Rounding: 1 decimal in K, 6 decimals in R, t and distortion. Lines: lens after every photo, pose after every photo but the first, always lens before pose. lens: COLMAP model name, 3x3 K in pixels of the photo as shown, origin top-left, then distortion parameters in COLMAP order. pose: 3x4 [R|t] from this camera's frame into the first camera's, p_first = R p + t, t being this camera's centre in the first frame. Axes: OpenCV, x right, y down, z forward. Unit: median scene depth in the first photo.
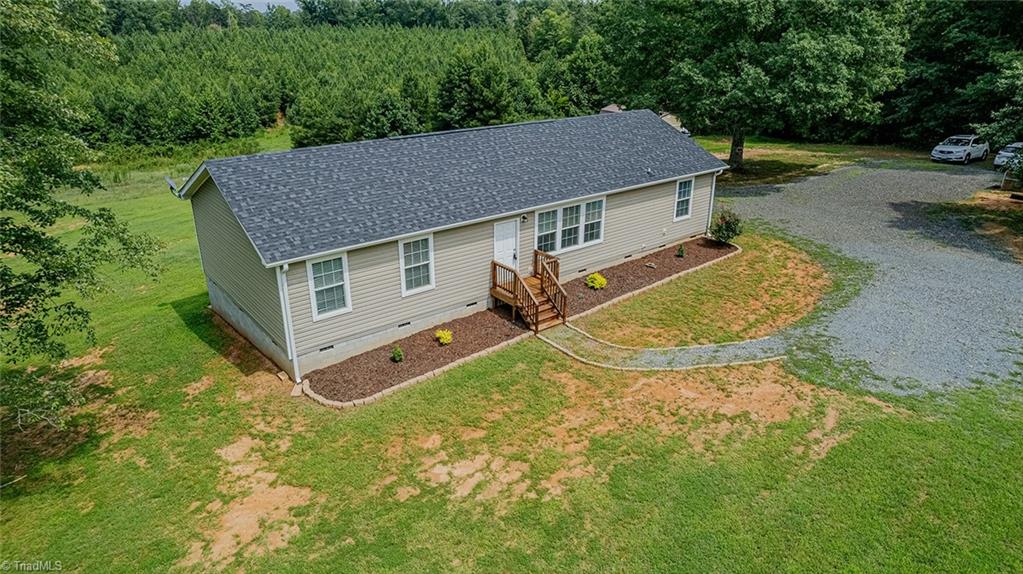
lens RADIAL K [[657.7, 0, 513.1], [0, 657.7, 283.3], [0, 0, 1]] dist [-0.073666, 0.074438]
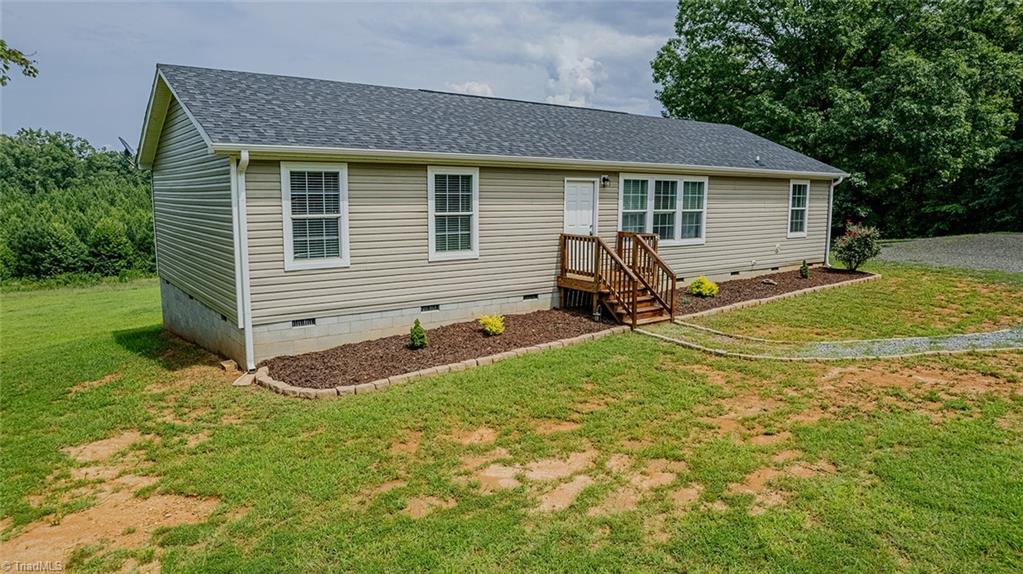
lens RADIAL K [[657.7, 0, 513.1], [0, 657.7, 283.3], [0, 0, 1]] dist [-0.073666, 0.074438]
pose [[0.999400, 0.005948, -0.034133, -0.063674], [-0.013968, 0.970716, -0.239824, 0.197629], [0.031707, 0.240157, 0.970216, 0.377918]]
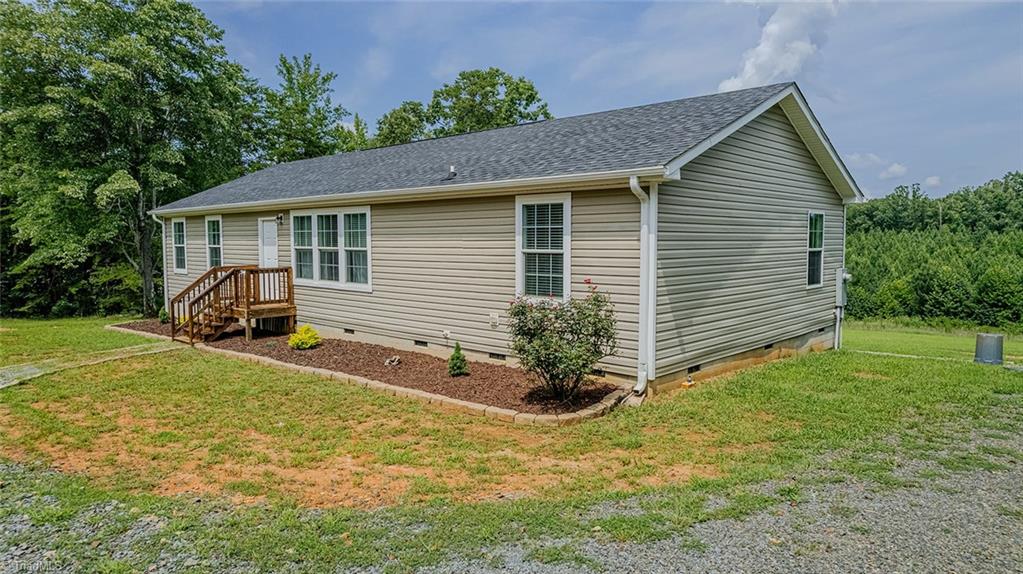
lens RADIAL K [[657.7, 0, 513.1], [0, 657.7, 283.3], [0, 0, 1]] dist [-0.073666, 0.074438]
pose [[0.143437, 0.064341, -0.987566, 0.893347], [-0.363302, 0.931638, 0.007930, -0.148887], [0.920564, 0.357647, 0.157007, 1.285244]]
